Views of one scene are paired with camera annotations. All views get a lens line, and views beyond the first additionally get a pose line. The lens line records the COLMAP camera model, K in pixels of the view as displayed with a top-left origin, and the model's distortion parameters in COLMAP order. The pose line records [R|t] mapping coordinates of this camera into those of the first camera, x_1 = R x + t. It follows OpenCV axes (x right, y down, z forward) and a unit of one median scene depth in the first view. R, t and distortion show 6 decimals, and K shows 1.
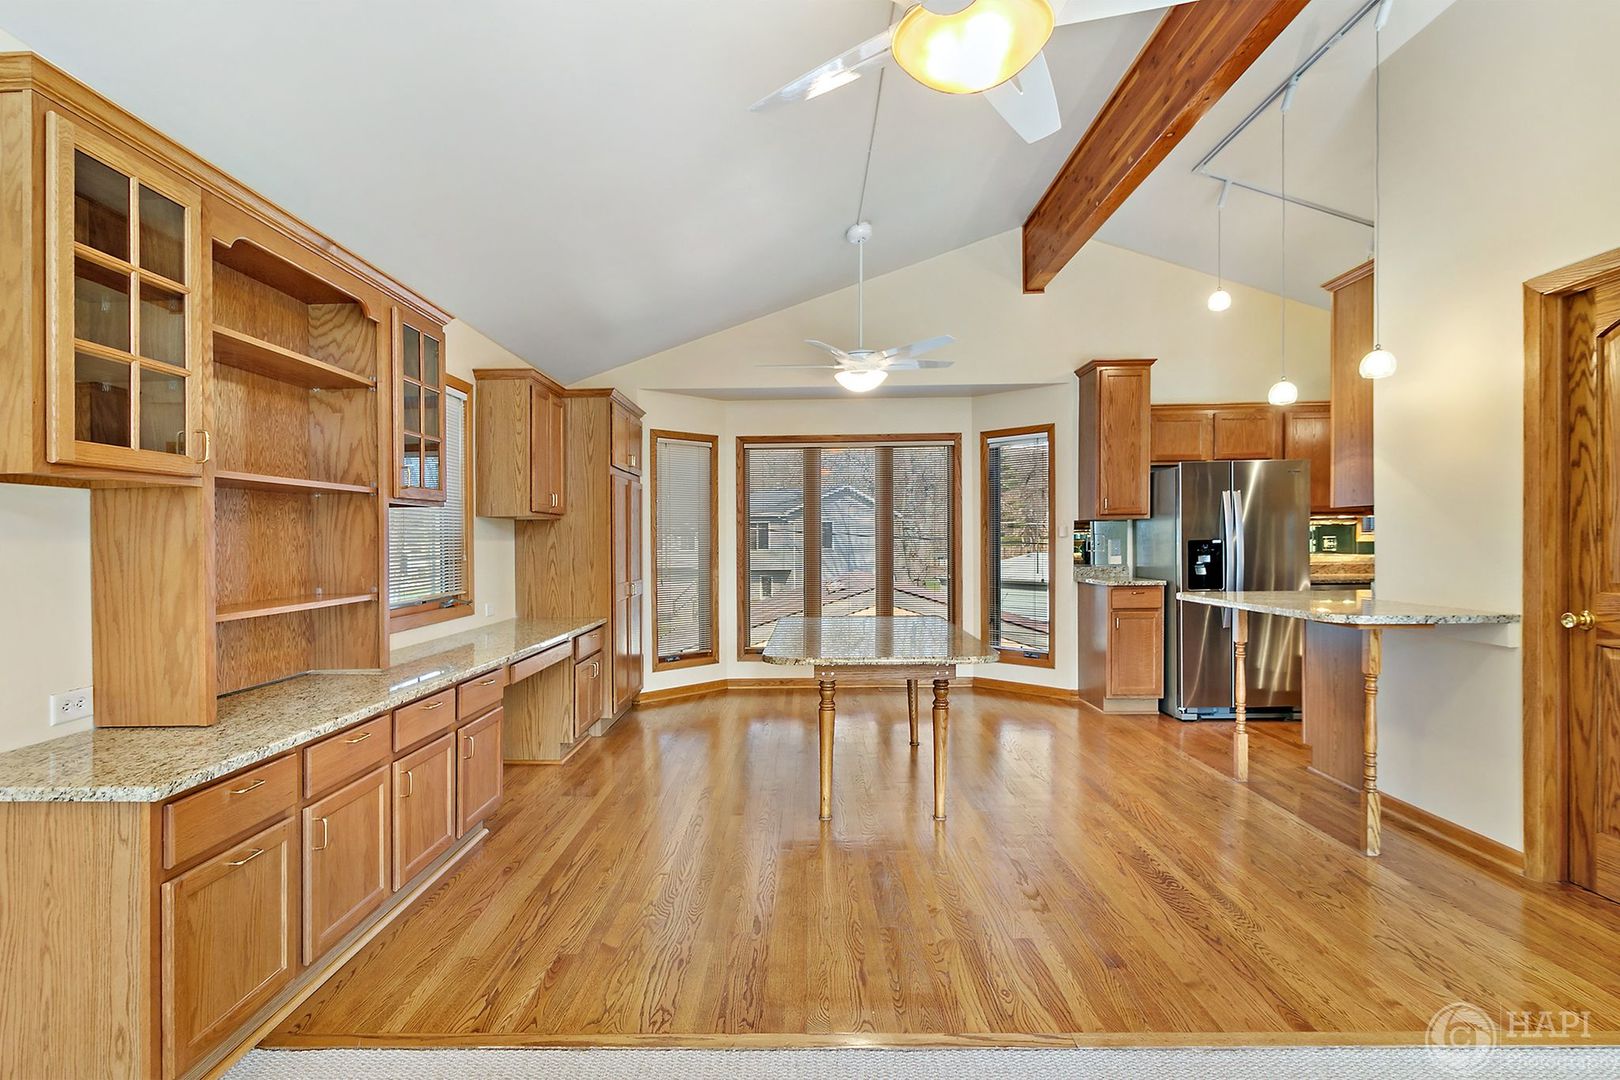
lens RADIAL K [[799.7, 0, 776.0], [0, 799.7, 545.4], [0, 0, 1]] dist [-0.001247, 0.000420]
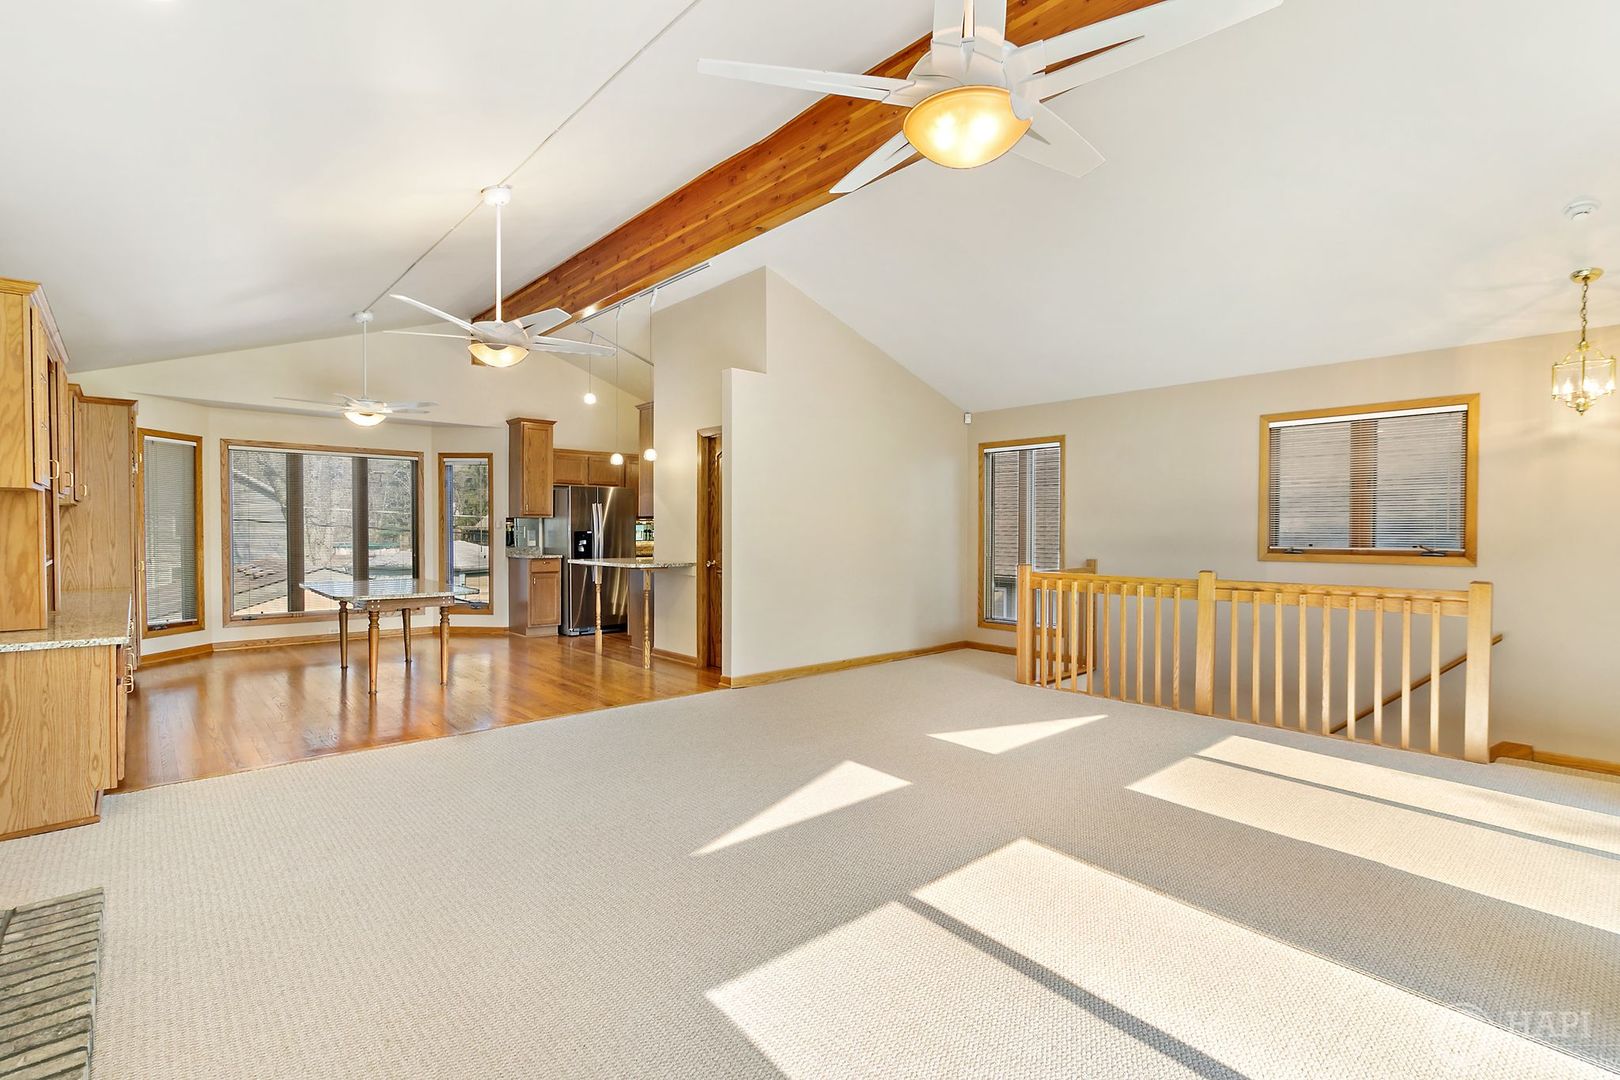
lens RADIAL K [[757.9, 0, 806.8], [0, 757.9, 568.1], [0, 0, 1]] dist [-0.000555, -0.000331]
pose [[0.719155, -0.018767, 0.694596, -0.273237], [-0.010354, 0.999235, 0.037718, 0.006032], [-0.694773, -0.034316, 0.718410, -0.550552]]
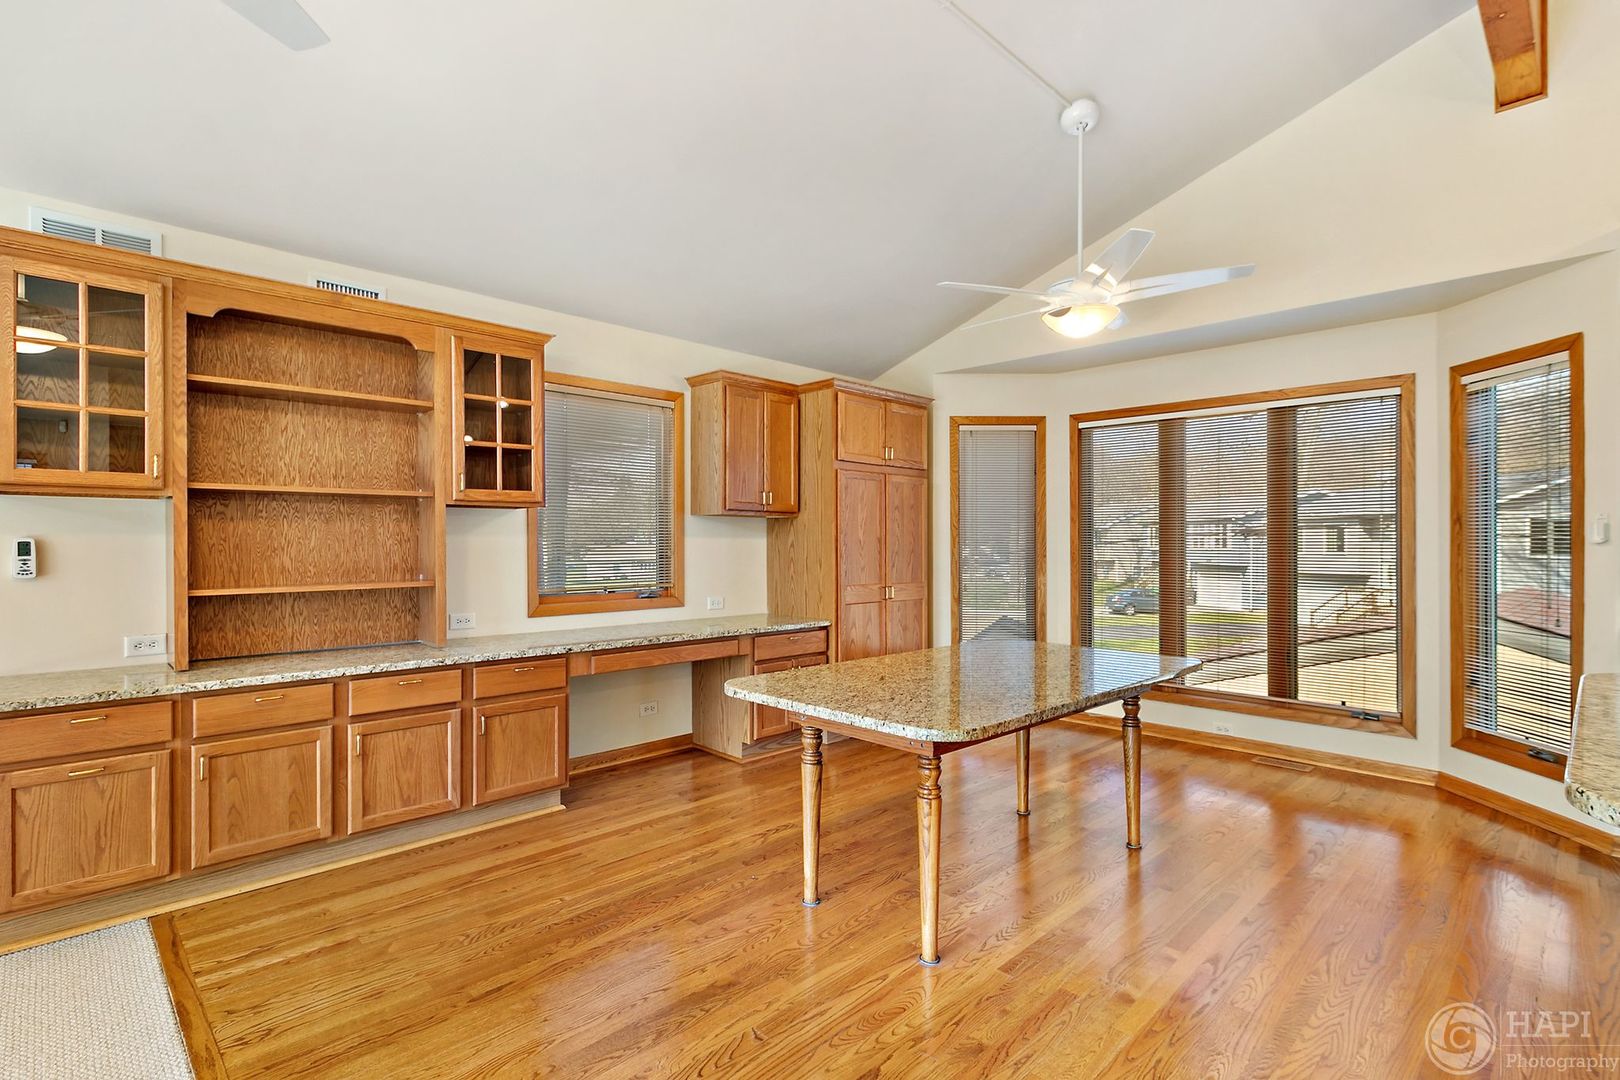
lens RADIAL K [[768.0, 0, 810.0], [0, 768.0, 540.0], [0, 0, 1]] dist [0.002799, 0.000834]
pose [[0.725057, 0.013693, -0.688552, 0.397298], [-0.015815, 0.999870, 0.003231, -0.007831], [0.688507, 0.008547, 0.725180, 0.321968]]
